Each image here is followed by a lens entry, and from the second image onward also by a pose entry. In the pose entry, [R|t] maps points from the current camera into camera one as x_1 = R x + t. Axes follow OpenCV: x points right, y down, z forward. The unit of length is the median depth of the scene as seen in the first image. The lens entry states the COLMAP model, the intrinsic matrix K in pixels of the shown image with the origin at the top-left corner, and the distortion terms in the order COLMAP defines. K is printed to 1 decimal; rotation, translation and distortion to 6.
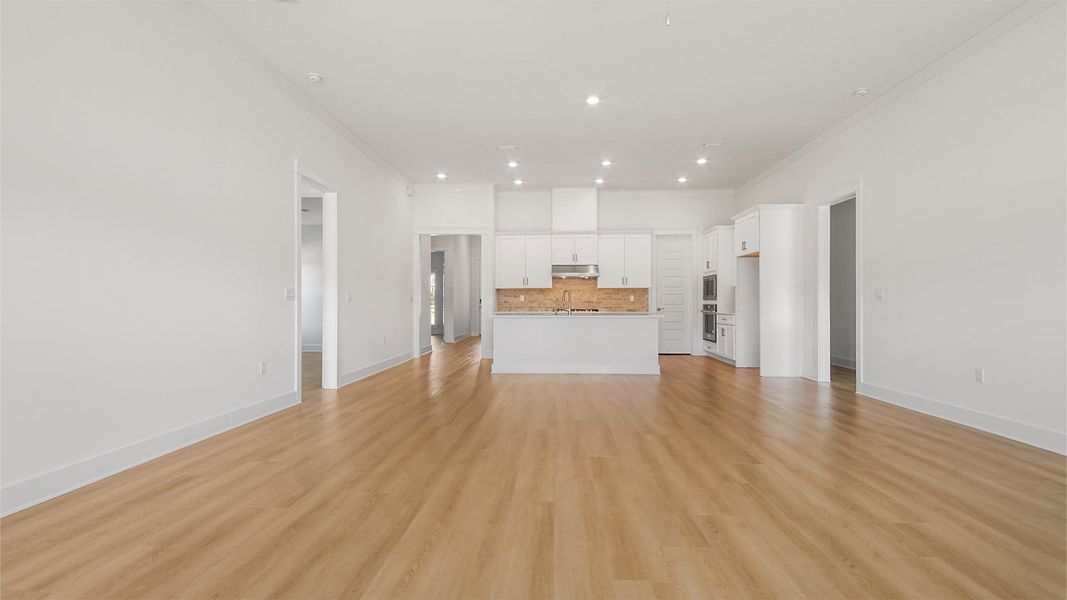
lens RADIAL K [[484.1, 0, 538.3], [0, 484.1, 299.8], [0, 0, 1]] dist [0.004533, -0.001234]
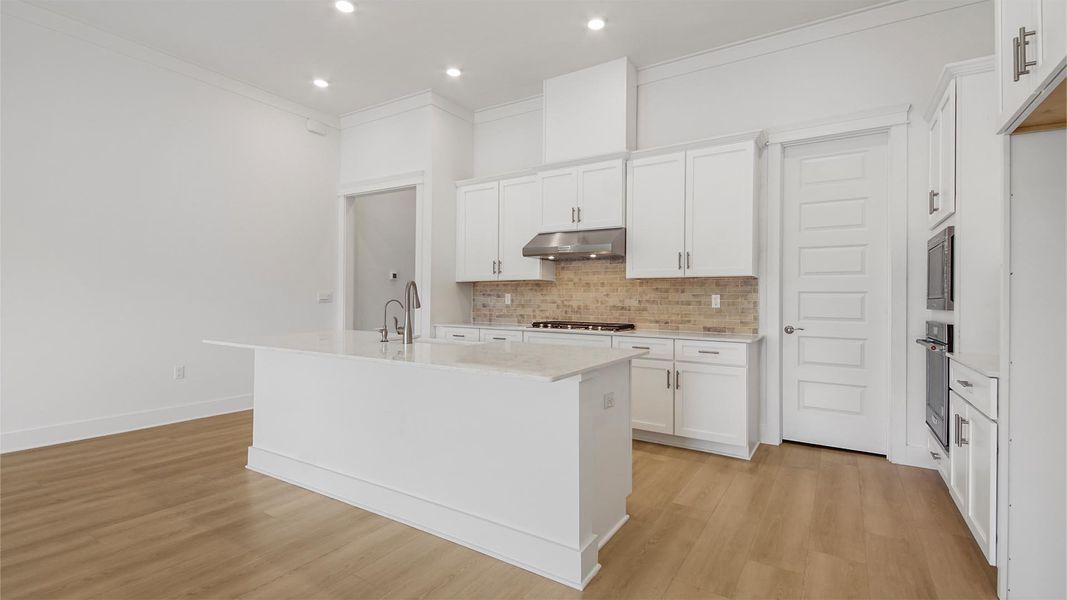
lens RADIAL K [[484.1, 0, 530.0], [0, 484.1, 299.7], [0, 0, 1]] dist [0.004533, -0.001234]
pose [[0.857713, 0.007778, -0.514069, 0.271922], [-0.008203, 0.999965, 0.001443, -0.004019], [0.514063, 0.002979, 0.857747, 0.552113]]
